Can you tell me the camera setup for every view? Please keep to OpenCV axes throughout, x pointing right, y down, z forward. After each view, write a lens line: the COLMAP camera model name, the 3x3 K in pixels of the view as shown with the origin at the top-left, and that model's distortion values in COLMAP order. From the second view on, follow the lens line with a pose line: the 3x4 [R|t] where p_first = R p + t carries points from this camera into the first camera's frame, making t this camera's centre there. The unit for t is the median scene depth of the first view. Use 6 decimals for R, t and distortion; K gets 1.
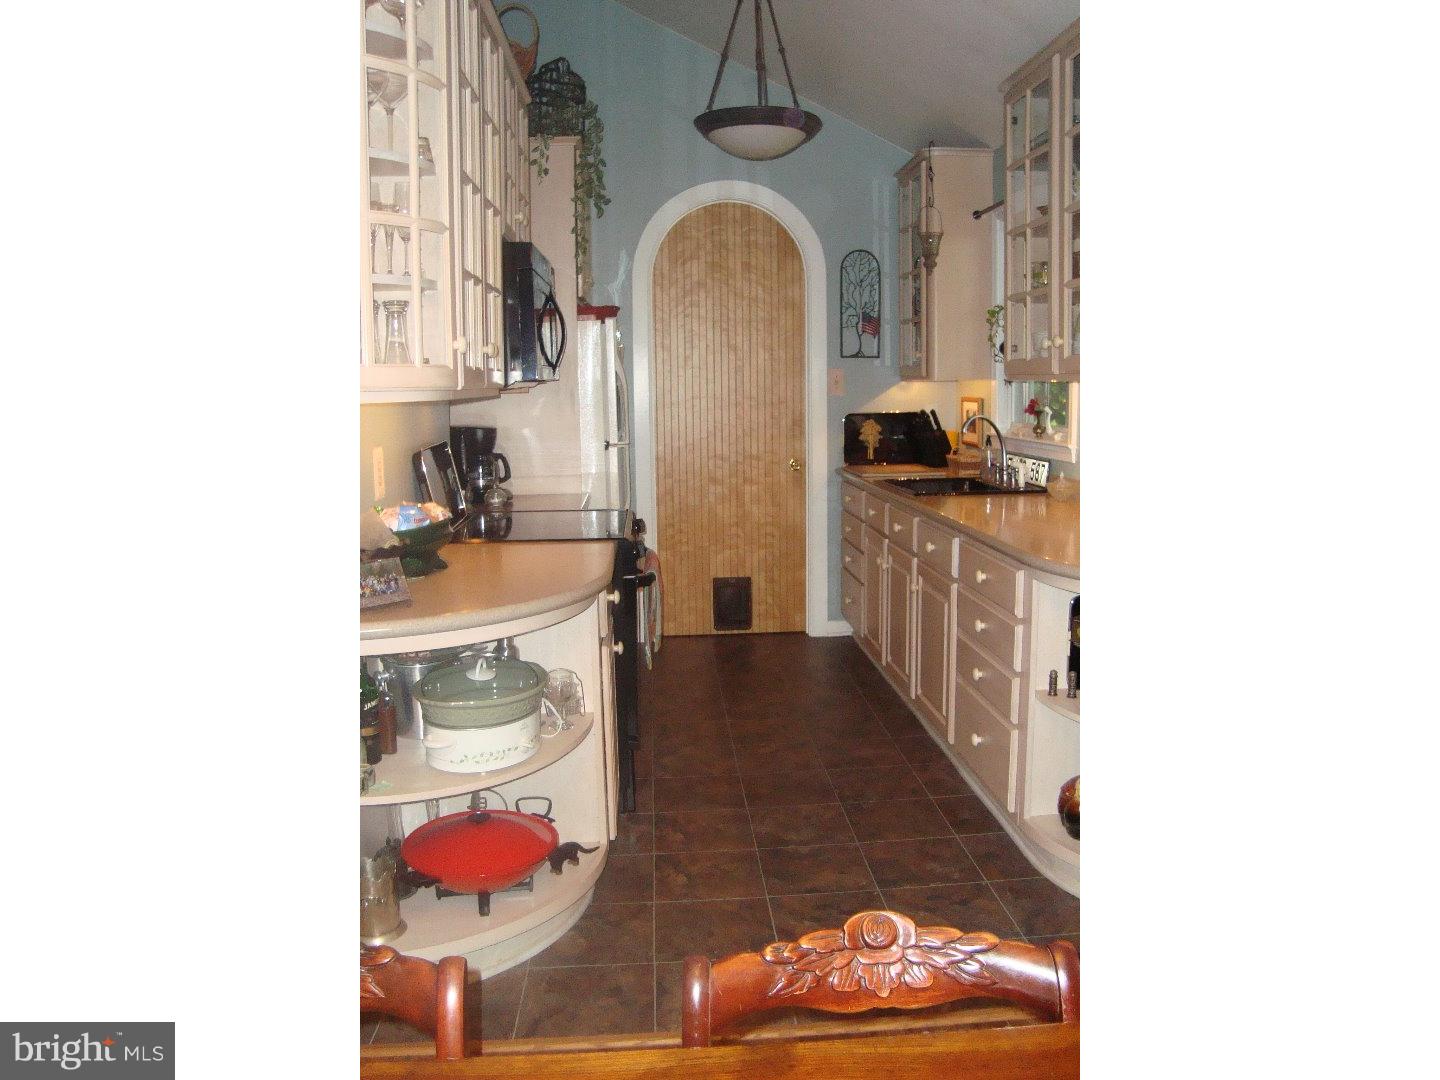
lens RADIAL K [[1079.6, 0, 720.0], [0, 1079.6, 540.0], [0, 0, 1]] dist [-0.145658, 0.116145]
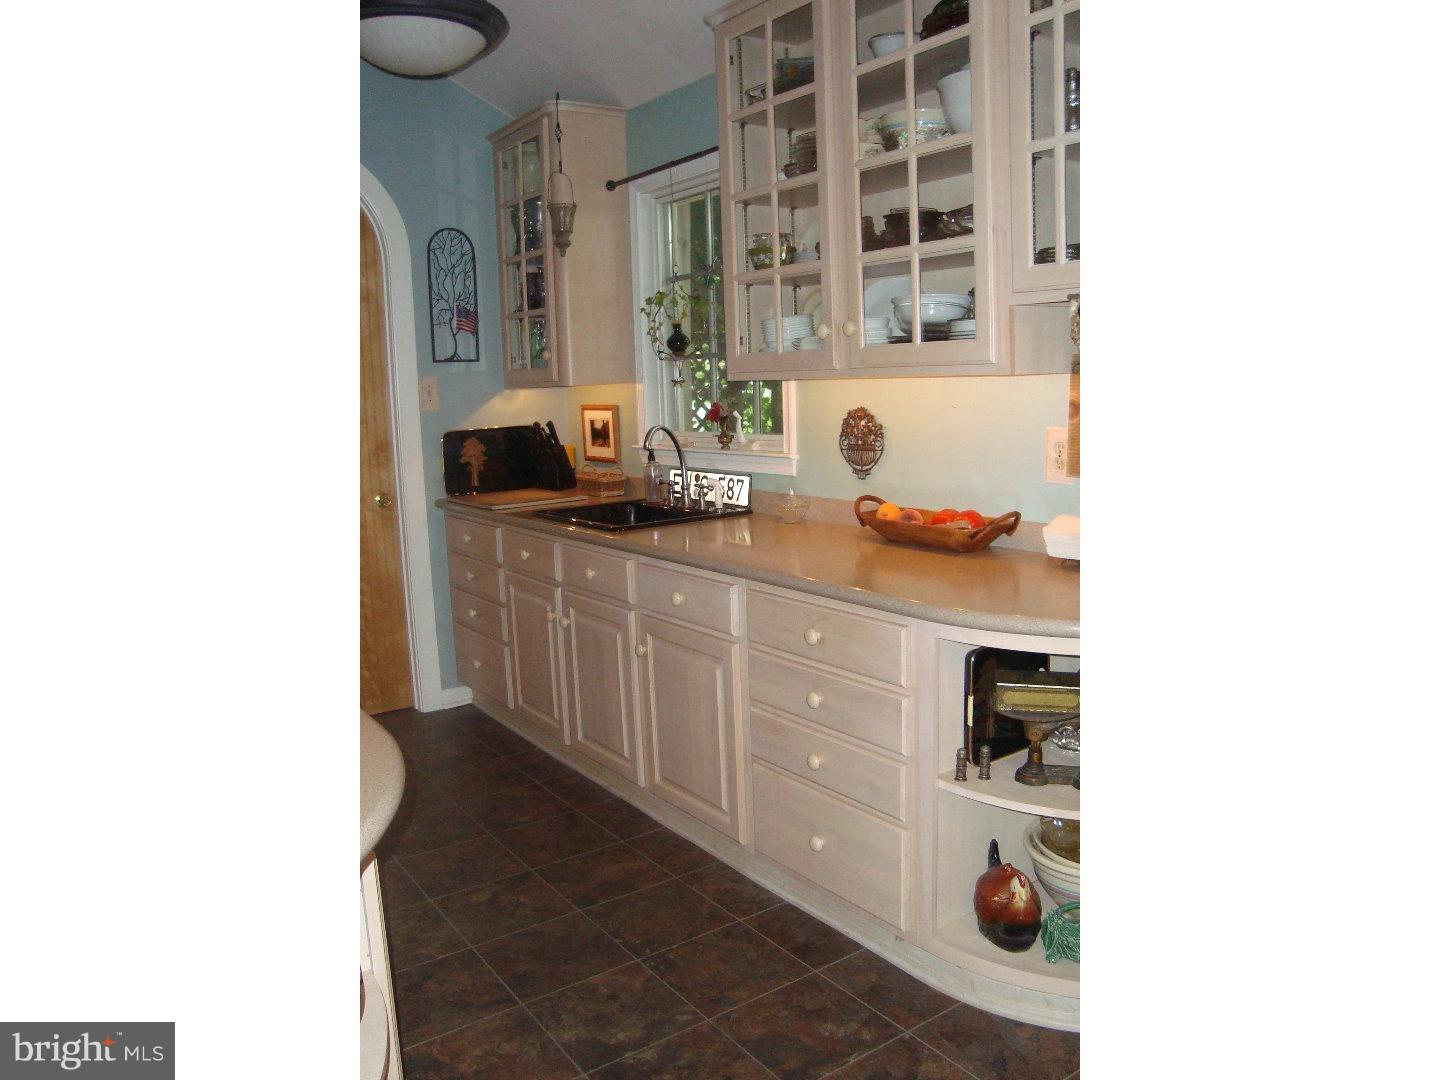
lens RADIAL K [[1079.6, 0, 720.0], [0, 1079.6, 540.0], [0, 0, 1]] dist [-0.145658, 0.116145]
pose [[0.860957, -0.097049, 0.499334, -0.116343], [0.099839, 0.994778, 0.021198, -0.035083], [-0.498784, 0.031602, 0.866150, 0.217280]]
